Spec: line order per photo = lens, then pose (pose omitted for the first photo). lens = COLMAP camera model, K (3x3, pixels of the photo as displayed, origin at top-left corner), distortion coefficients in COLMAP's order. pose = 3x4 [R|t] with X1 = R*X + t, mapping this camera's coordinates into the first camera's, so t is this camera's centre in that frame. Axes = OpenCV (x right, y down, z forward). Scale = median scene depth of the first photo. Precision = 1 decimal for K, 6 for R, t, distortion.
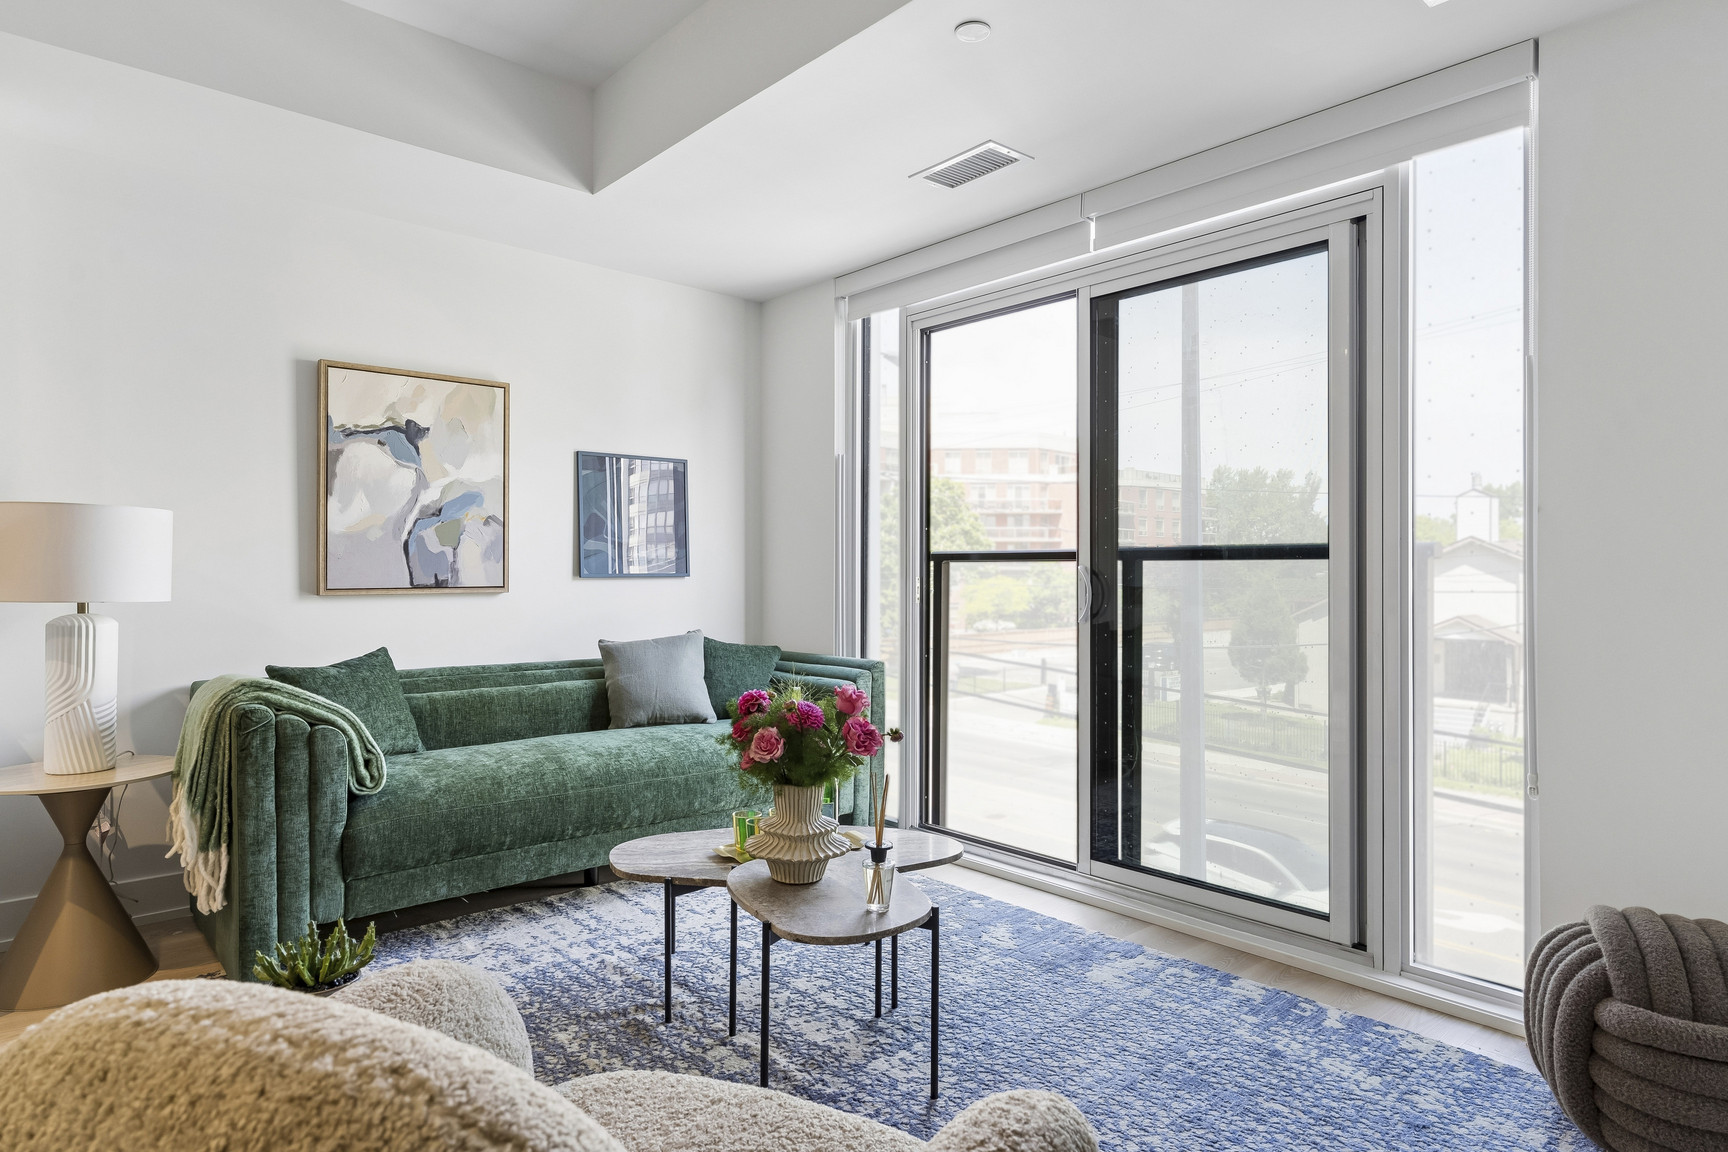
lens RADIAL K [[980.0, 0, 854.0], [0, 980.0, 571.0], [0, 0, 1]] dist [0.002567, 0.002439]
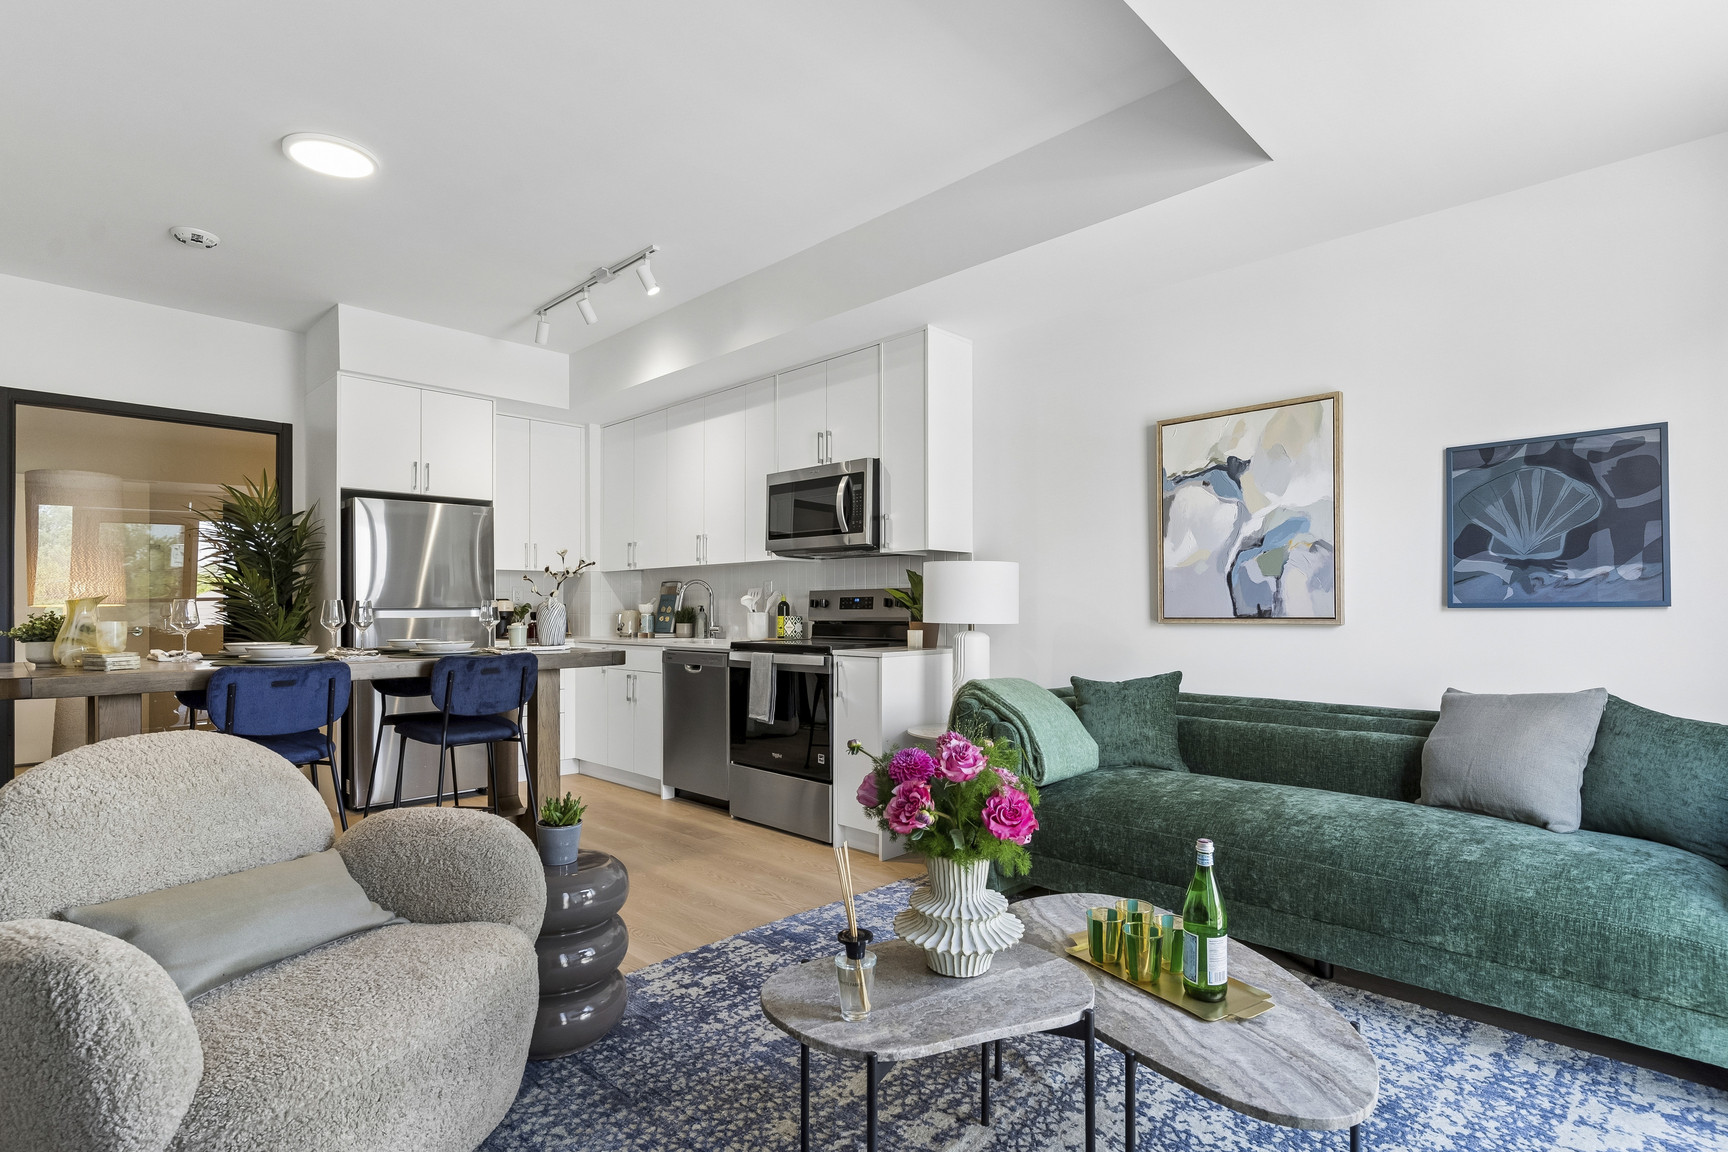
lens RADIAL K [[842.5, 0, 864.5], [0, 842.5, 602.5], [0, 0, 1]] dist [-0.001400, -0.001064]
pose [[0.081578, -0.009635, -0.996620, 0.406623], [0.004175, 0.999948, -0.009325, 0.007720], [0.996658, -0.003400, 0.081614, 0.541919]]
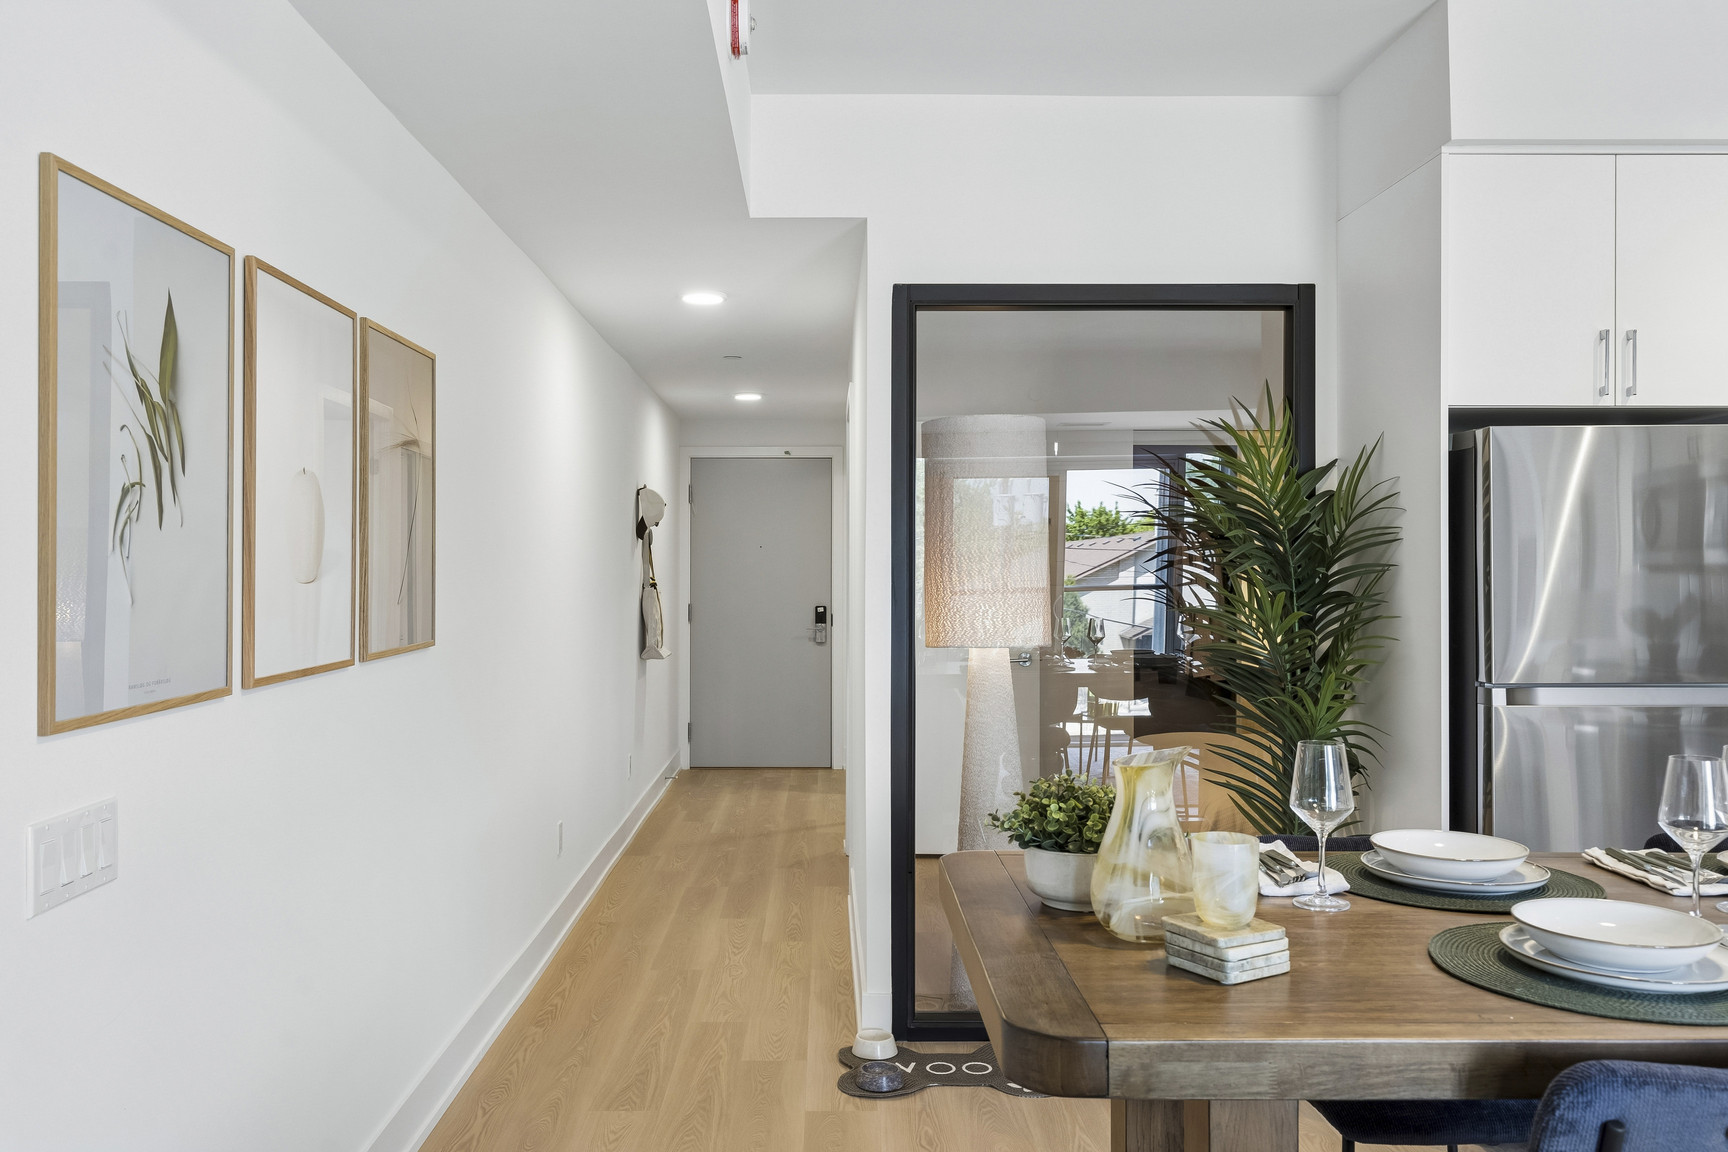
lens RADIAL K [[1372.9, 0, 848.6], [0, 1372.9, 565.1], [0, 0, 1]] dist [0.006112, 0.011112]
pose [[-0.644987, -0.003155, -0.764187, 0.043645], [-0.000247, 0.999992, -0.003921, -0.071135], [0.764193, -0.002340, -0.644983, 0.144844]]
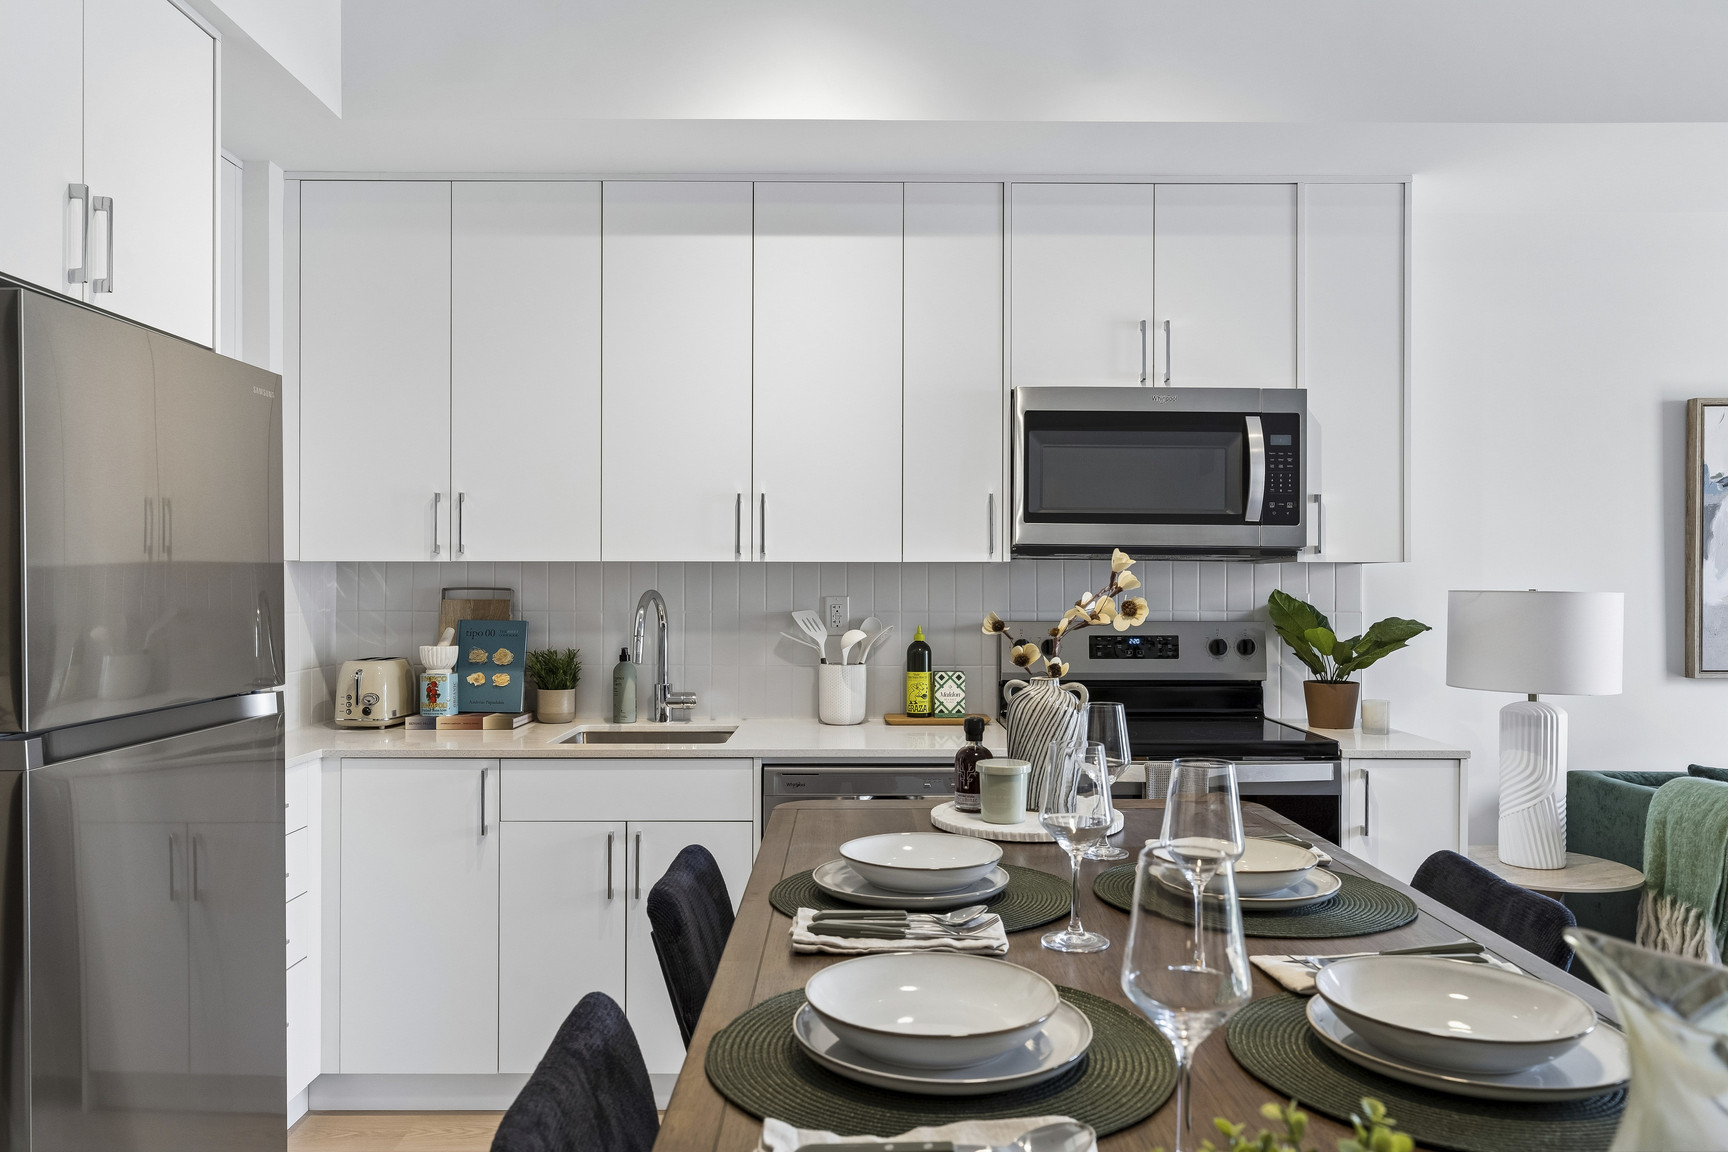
lens RADIAL K [[1236.9, 0, 871.0], [0, 1236.9, 576.9], [0, 0, 1]] dist [0.000180, -0.001142]
pose [[0.750506, -0.000669, -0.660863, -0.355812], [-0.000812, 0.999998, -0.001935, -0.057054], [0.660863, 0.001988, 0.750504, -0.247673]]
